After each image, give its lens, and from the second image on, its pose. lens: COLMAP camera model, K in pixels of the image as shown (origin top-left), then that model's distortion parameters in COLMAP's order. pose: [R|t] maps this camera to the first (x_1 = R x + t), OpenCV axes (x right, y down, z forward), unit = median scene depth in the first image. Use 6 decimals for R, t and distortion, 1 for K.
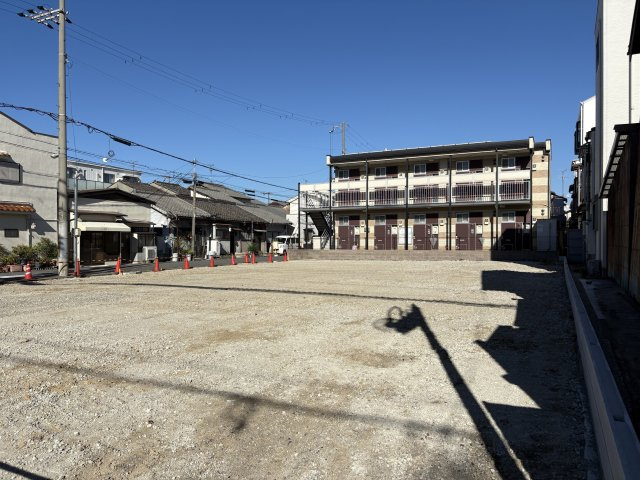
lens RADIAL K [[484.9, 0, 322.6], [0, 484.9, 242.0], [0, 0, 1]] dist [0.062278, -0.069575]
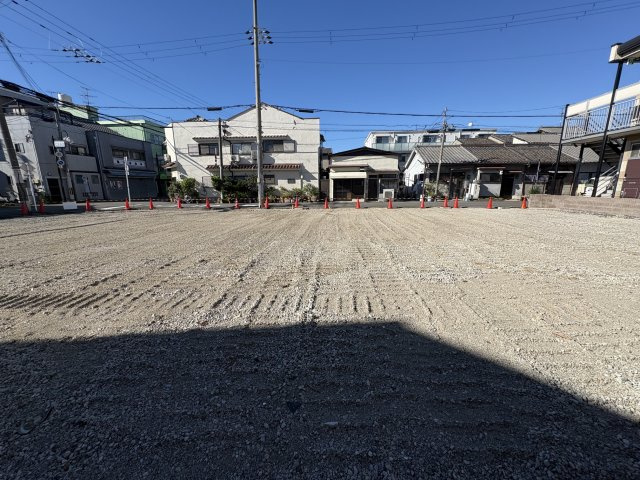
lens RADIAL K [[262.7, 0, 319.8], [0, 262.7, 239.3], [0, 0, 1]] dist [0.002383, 0.000514]
pose [[0.372853, 0.187359, -0.908778, 0.252564], [0.005169, 0.978968, 0.203951, -0.003646], [0.927876, -0.080741, 0.364043, 0.555939]]
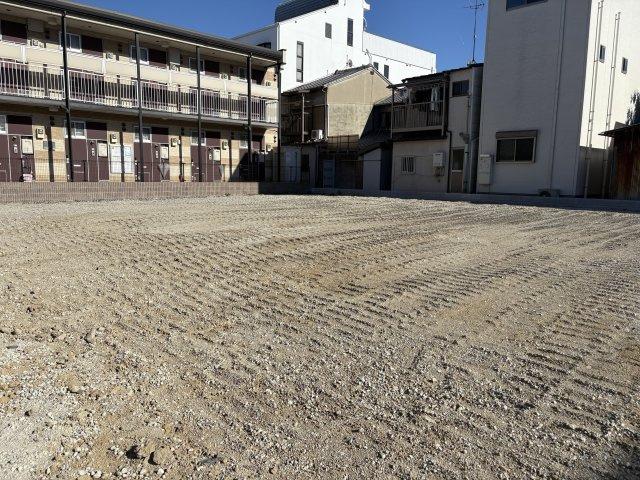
lens RADIAL K [[484.9, 0, 320.3], [0, 484.9, 236.8], [0, 0, 1]] dist [0.062278, -0.069575]
pose [[0.344561, -0.113779, 0.931843, -0.367974], [-0.010724, 0.992086, 0.125100, 0.005360], [-0.938703, -0.053098, 0.340614, 0.582701]]
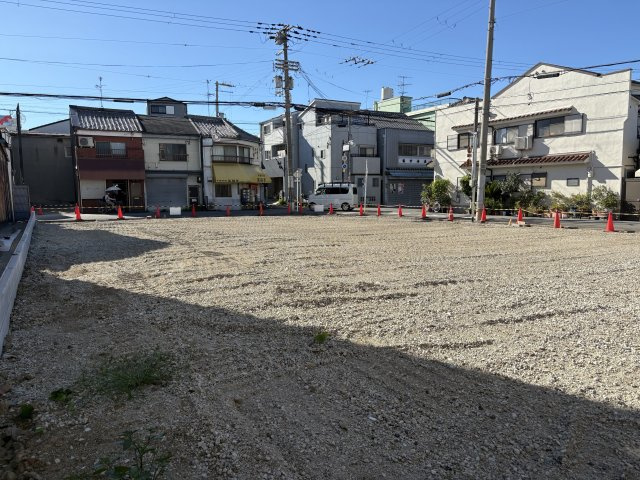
lens RADIAL K [[484.9, 0, 323.4], [0, 484.9, 240.7], [0, 0, 1]] dist [0.062278, -0.069575]
pose [[-0.560727, 0.089204, -0.823182, 0.426800], [0.003687, 0.994439, 0.105251, -0.004262], [0.827993, 0.055982, -0.557937, 0.882212]]
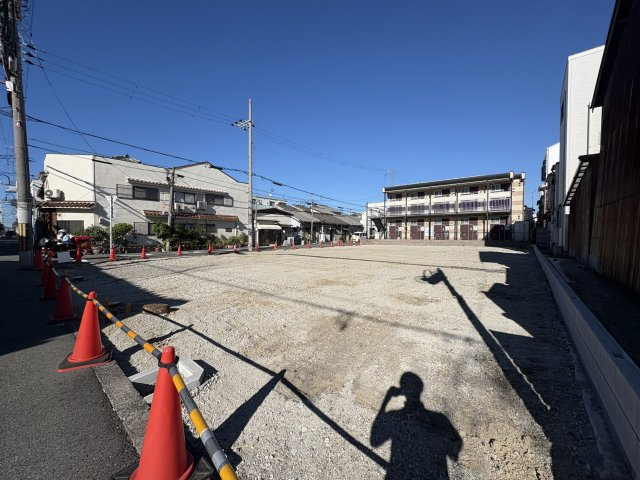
lens RADIAL K [[256.4, 0, 319.9], [0, 256.4, 239.6], [0, 0, 1]] dist [0.003500, -0.000525]
pose [[0.973655, 0.007089, -0.227917, -0.000916], [-0.003680, 0.999875, 0.015378, 0.003726], [0.227998, -0.014134, 0.973559, 0.013265]]
